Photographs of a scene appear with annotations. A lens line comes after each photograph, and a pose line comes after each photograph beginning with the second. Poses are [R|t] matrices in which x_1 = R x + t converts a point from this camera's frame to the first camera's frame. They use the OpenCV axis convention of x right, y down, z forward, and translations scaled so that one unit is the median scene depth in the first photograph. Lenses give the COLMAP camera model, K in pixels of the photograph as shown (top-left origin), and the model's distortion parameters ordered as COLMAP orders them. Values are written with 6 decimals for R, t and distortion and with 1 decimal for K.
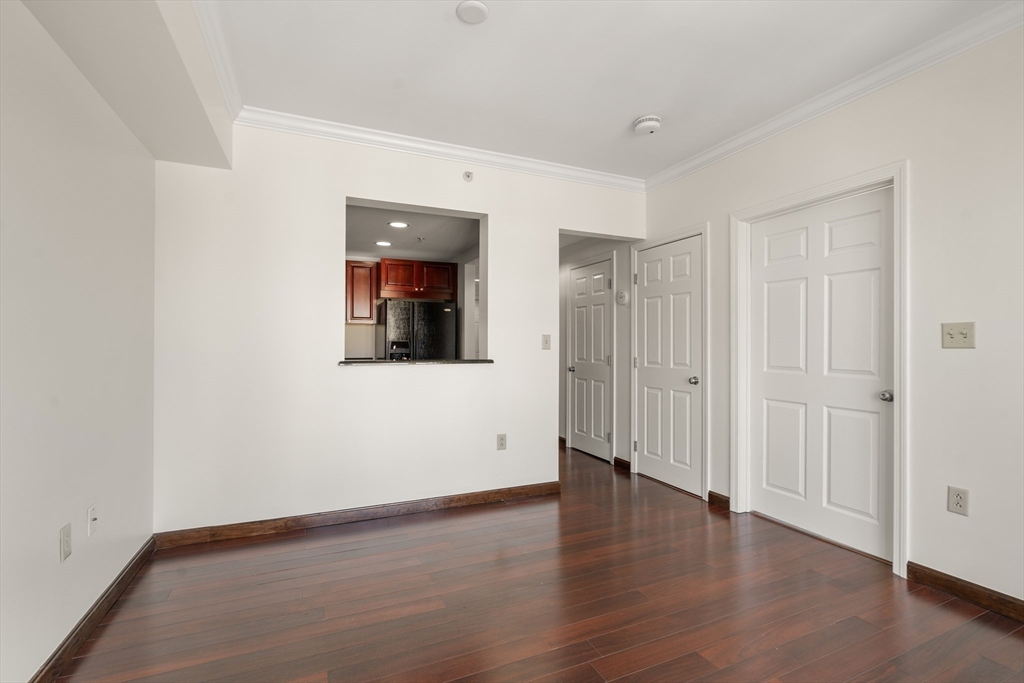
lens RADIAL K [[462.5, 0, 512.0], [0, 462.5, 341.5], [0, 0, 1]] dist [-0.000858, 0.000528]
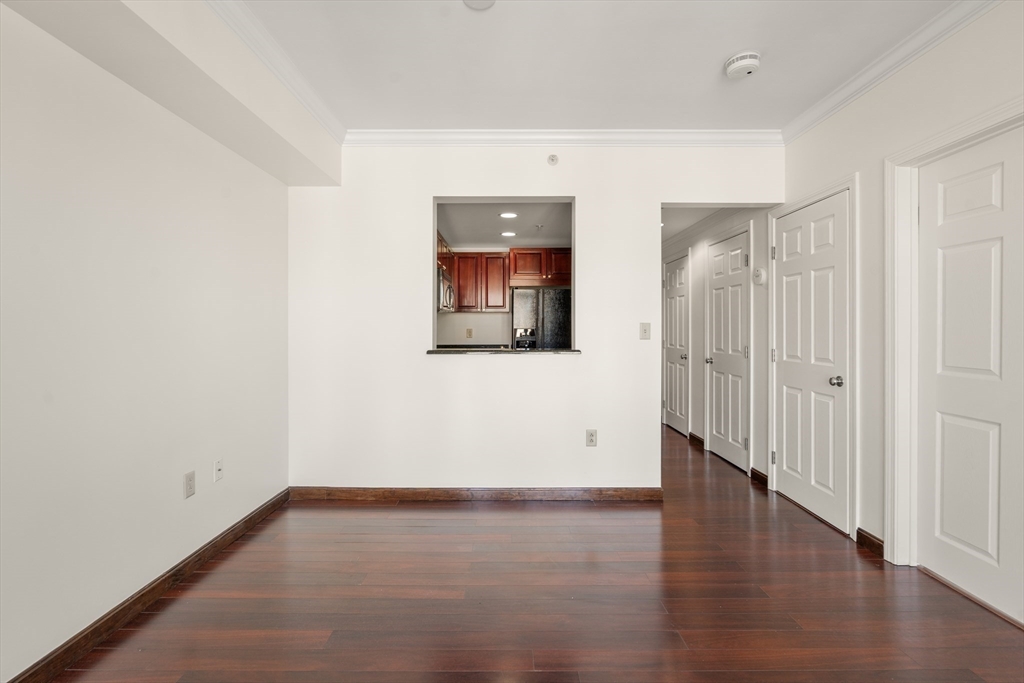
lens RADIAL K [[469.3, 0, 509.2], [0, 469.3, 328.4], [0, 0, 1]] dist [-0.000474, 0.000526]
pose [[0.913681, -0.003032, -0.406421, 0.208236], [0.005555, 0.999972, 0.005029, -0.010273], [0.406395, -0.006853, 0.913672, 0.063633]]
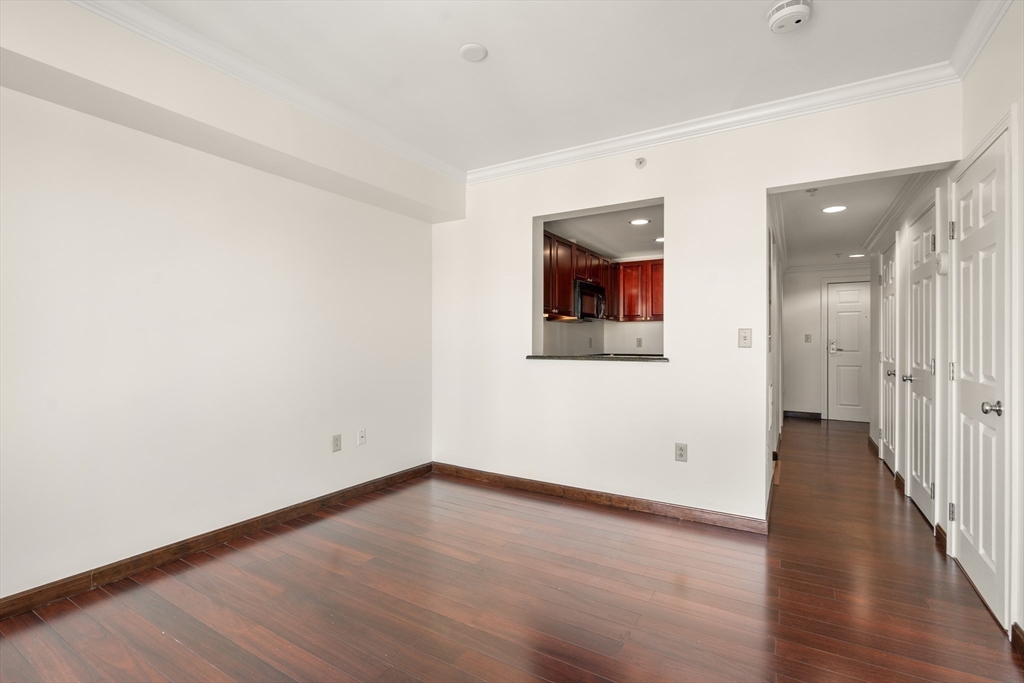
lens RADIAL K [[470.1, 0, 514.2], [0, 470.1, 339.2], [0, 0, 1]] dist [-0.000736, 0.000422]
pose [[0.571371, -0.004953, -0.820677, 0.516783], [0.007078, 0.999974, -0.001108, 0.001580], [0.820662, -0.005176, 0.571391, 0.228643]]
